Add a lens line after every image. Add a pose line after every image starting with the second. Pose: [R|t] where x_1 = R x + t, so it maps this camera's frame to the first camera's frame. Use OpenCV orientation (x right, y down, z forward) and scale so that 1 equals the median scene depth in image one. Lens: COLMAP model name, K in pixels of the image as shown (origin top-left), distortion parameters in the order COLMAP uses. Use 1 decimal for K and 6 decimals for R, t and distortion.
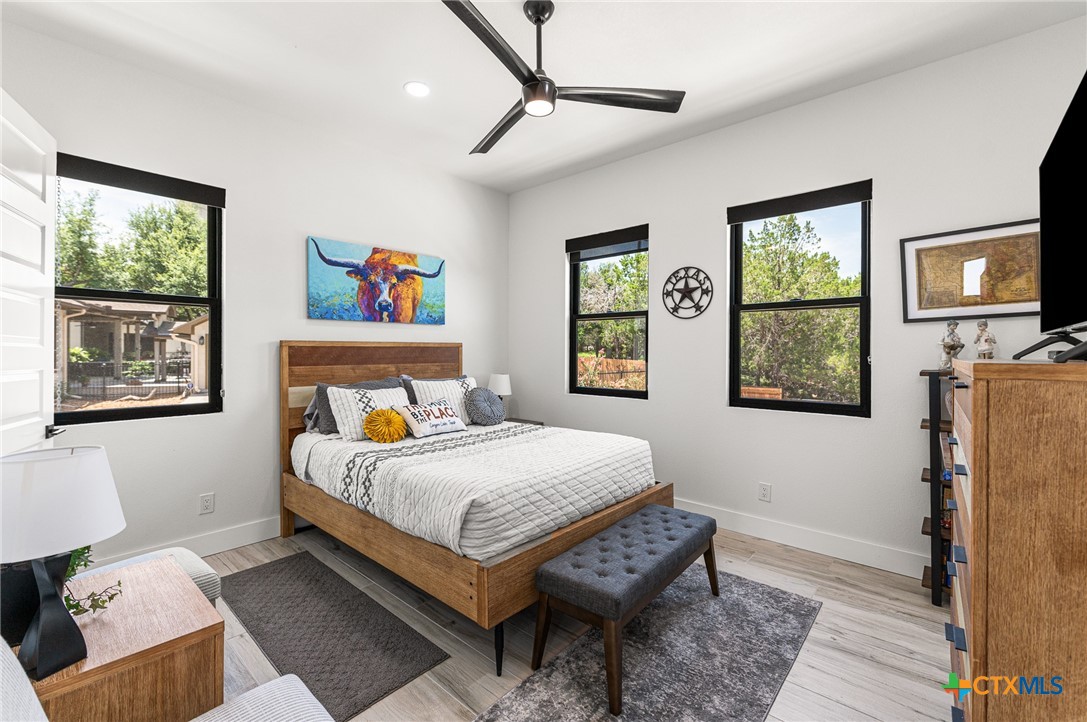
lens RADIAL K [[457.3, 0, 542.6], [0, 457.3, 360.3], [0, 0, 1]] dist [-0.002901, -0.001125]
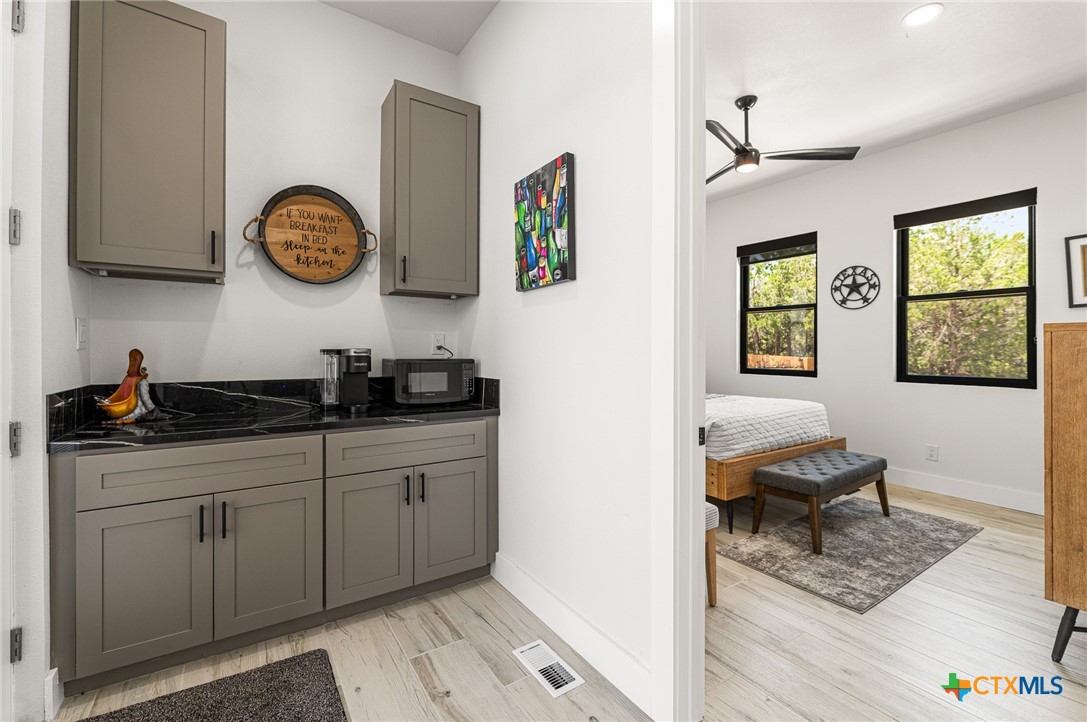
lens RADIAL K [[457.3, 0, 537.2], [0, 457.3, 351.6], [0, 0, 1]] dist [-0.002901, -0.001125]
pose [[0.963291, 0.002210, -0.268449, -0.206829], [-0.005950, 0.999896, -0.013121, 0.051419], [0.268393, 0.014237, 0.963204, -0.470690]]
